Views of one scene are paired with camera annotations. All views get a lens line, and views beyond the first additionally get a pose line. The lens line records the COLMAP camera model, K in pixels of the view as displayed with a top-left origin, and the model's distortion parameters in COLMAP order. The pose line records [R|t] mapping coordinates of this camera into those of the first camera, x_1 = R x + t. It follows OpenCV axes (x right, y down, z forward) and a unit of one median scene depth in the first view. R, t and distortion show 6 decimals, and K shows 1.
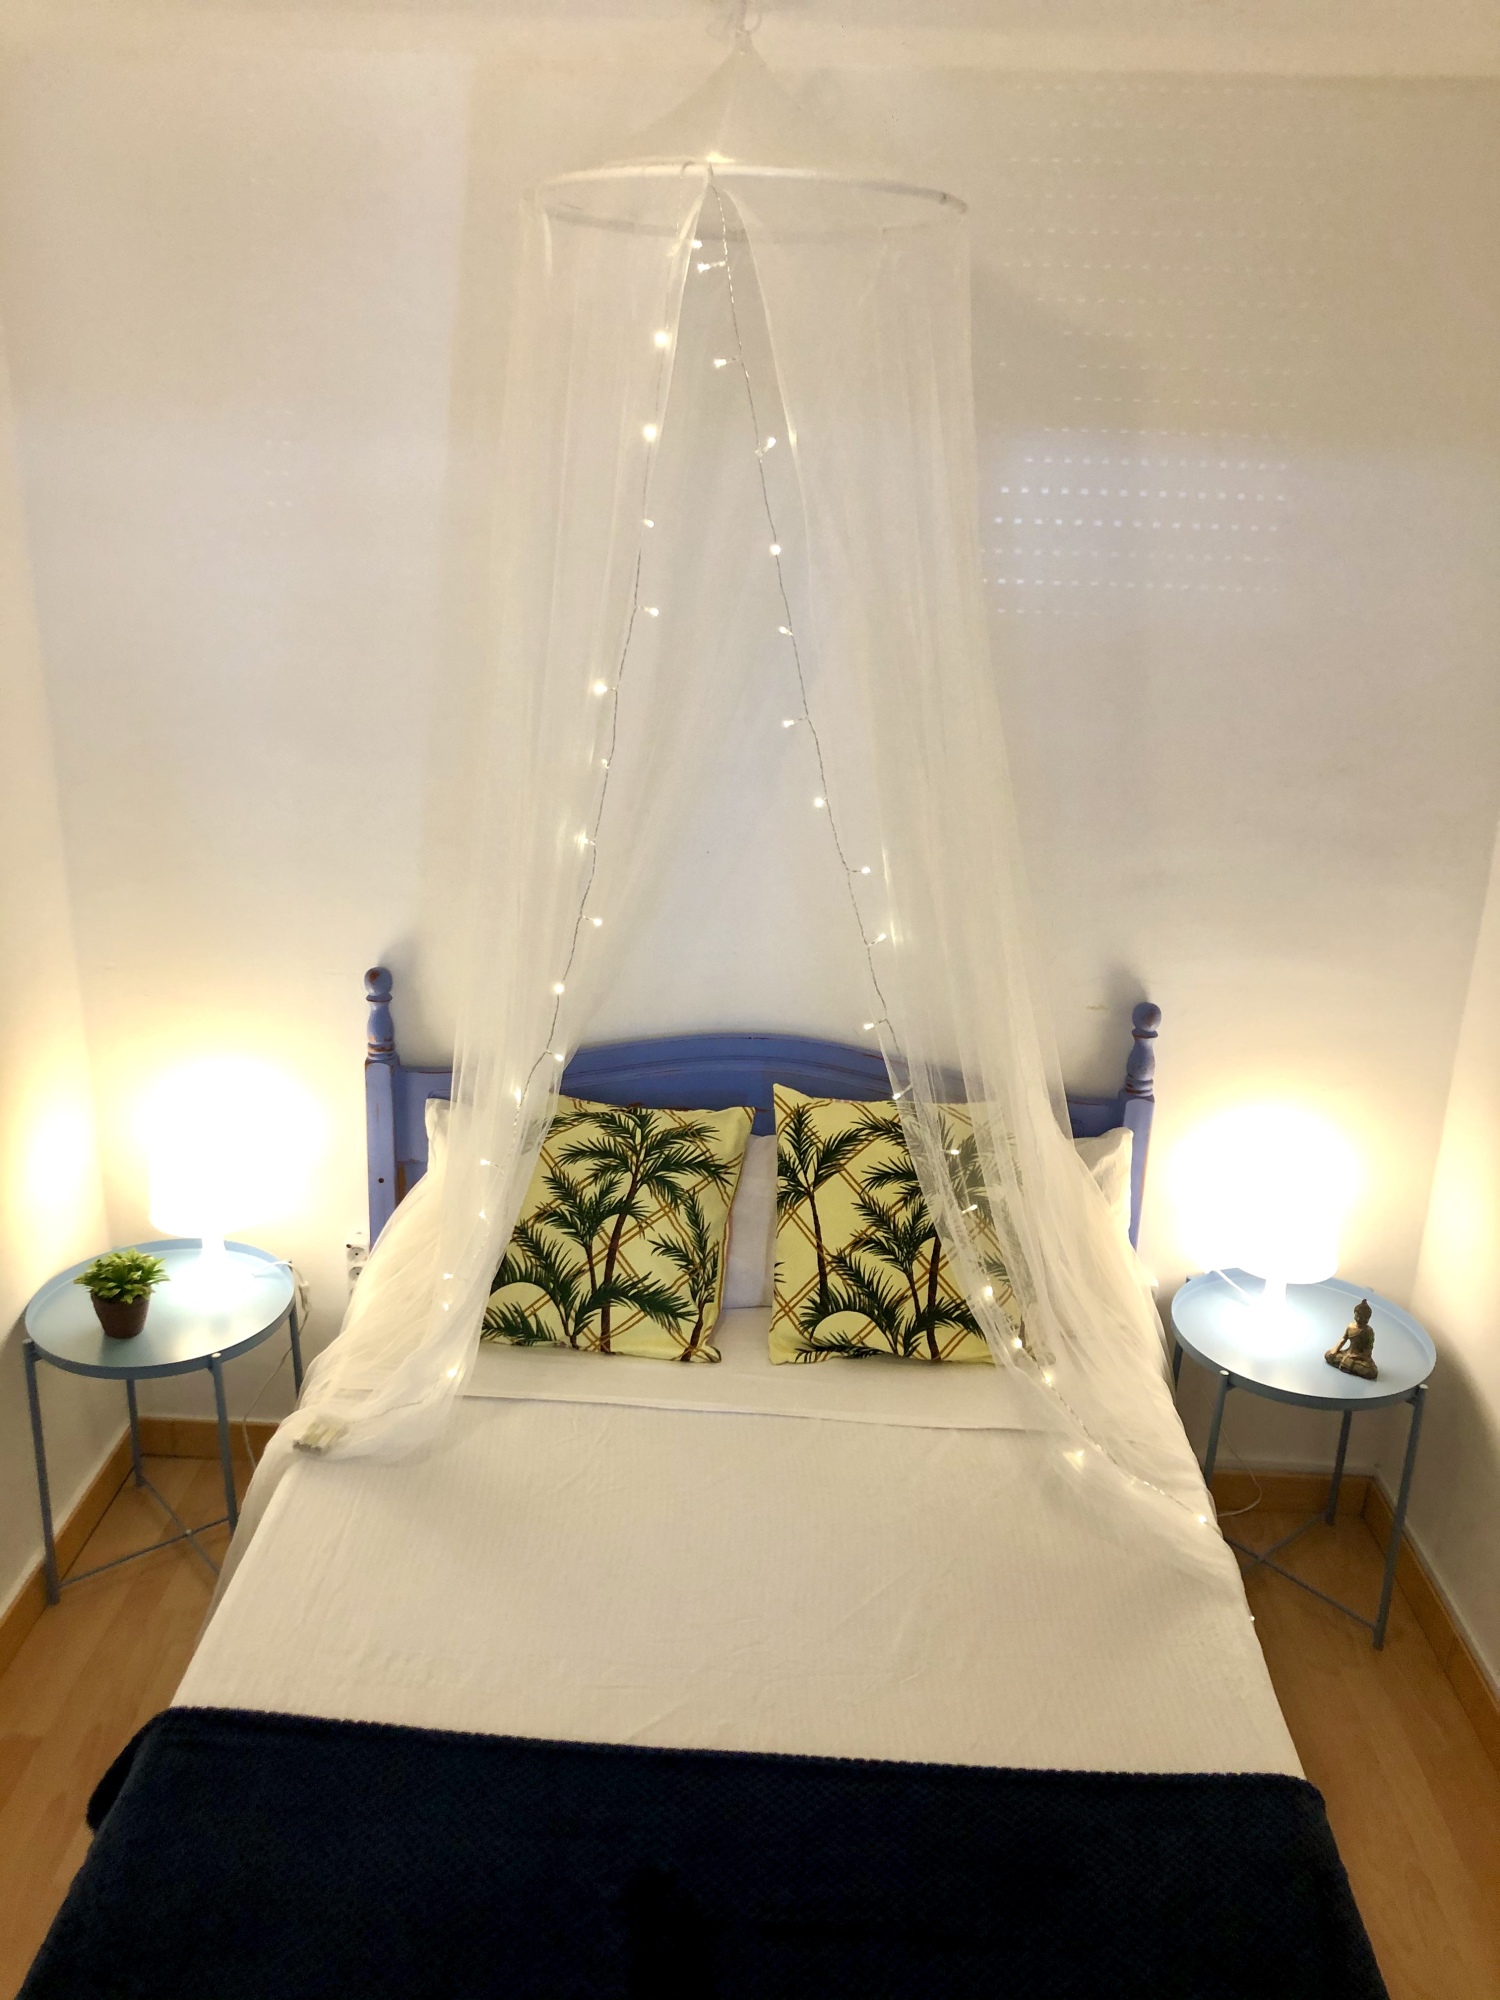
lens RADIAL K [[1652.6, 0, 698.3], [0, 1652.6, 955.4], [0, 0, 1]] dist [0.042593, -0.024645]
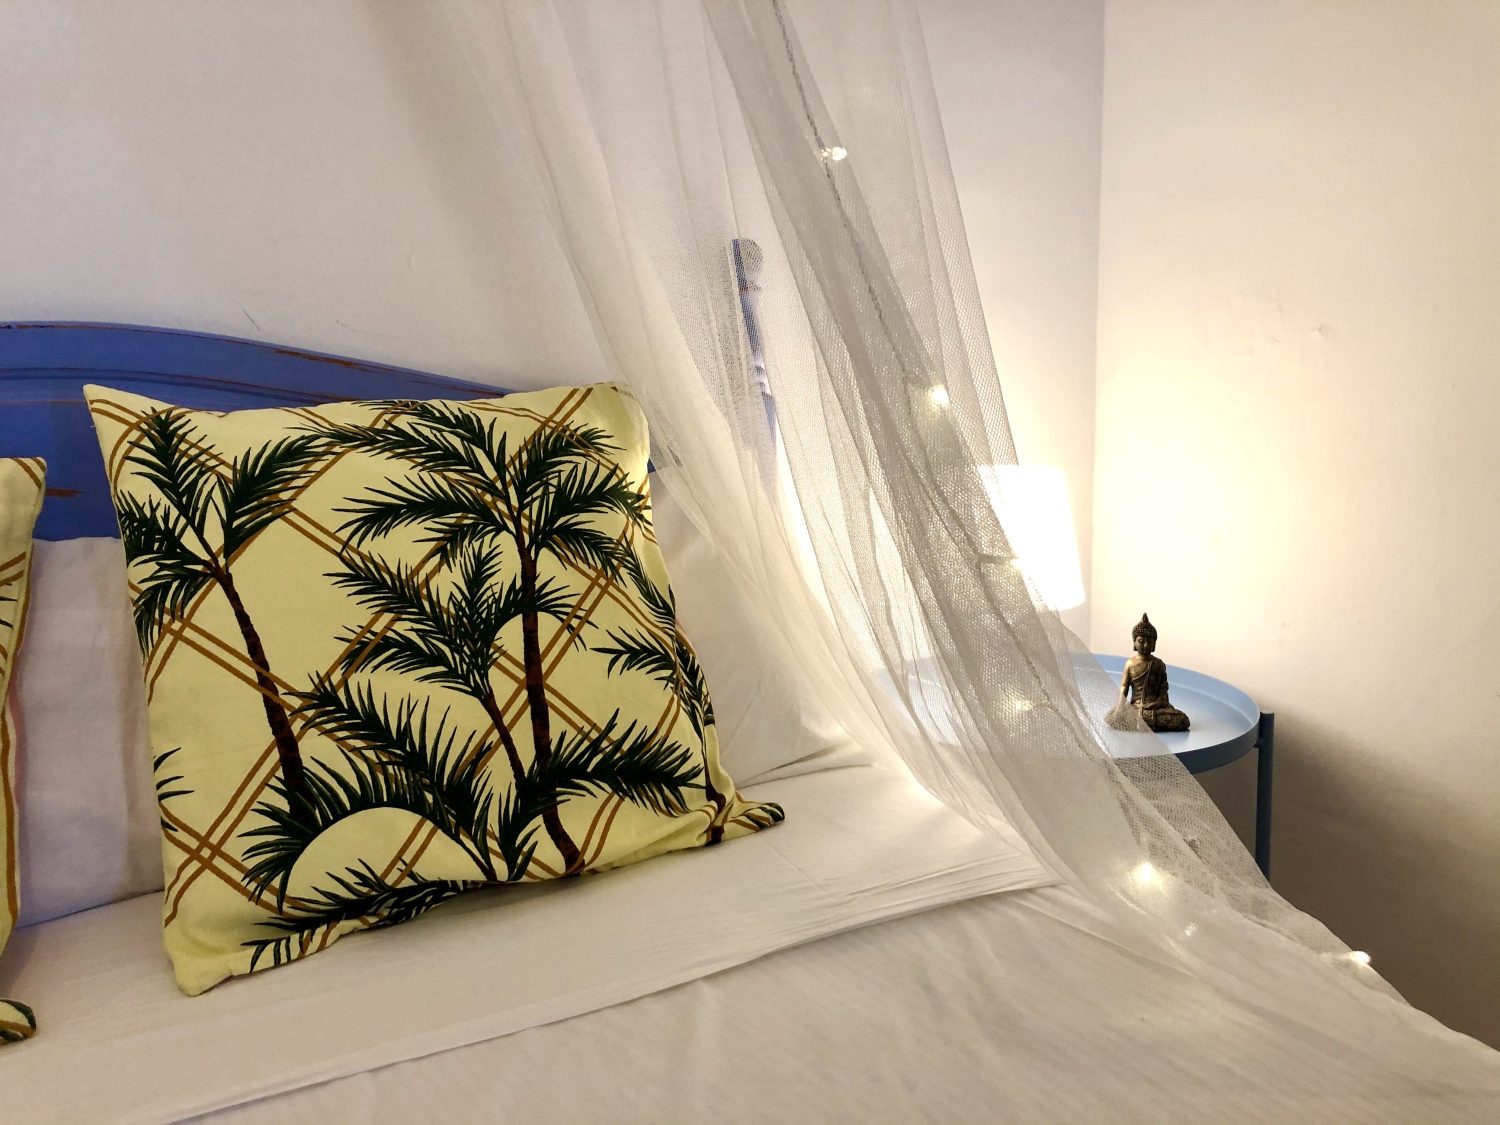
lens RADIAL K [[1239.4, 0, 740.5], [0, 1239.4, 553.9], [0, 0, 1]] dist [0.042593, -0.024645]
pose [[0.841012, -0.123015, 0.526846, 0.011429], [0.206249, 0.973168, -0.102010, 0.200415], [-0.500161, 0.194453, 0.843817, 0.661151]]
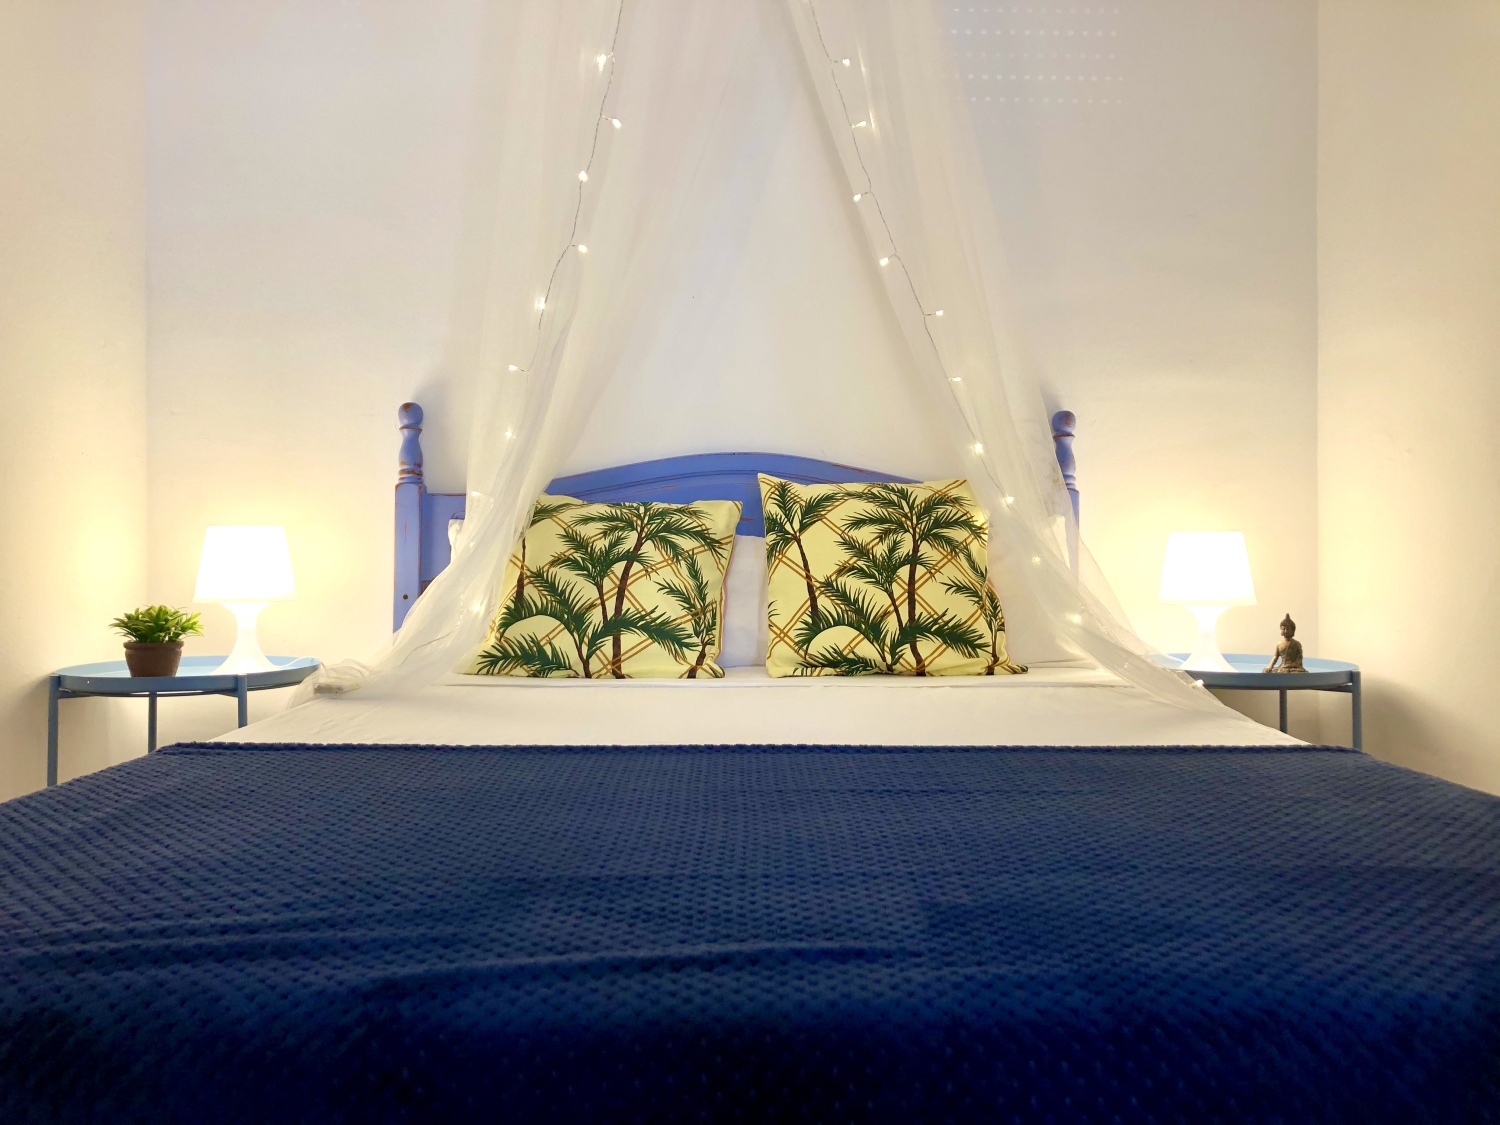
lens RADIAL K [[1239.4, 0, 750.7], [0, 1239.4, 549.6], [0, 0, 1]] dist [0.042593, -0.024645]
pose [[0.995605, -0.020064, 0.091476, -0.041388], [0.048096, 0.947669, -0.315611, 0.417835], [-0.080356, 0.318624, 0.944469, 0.206258]]
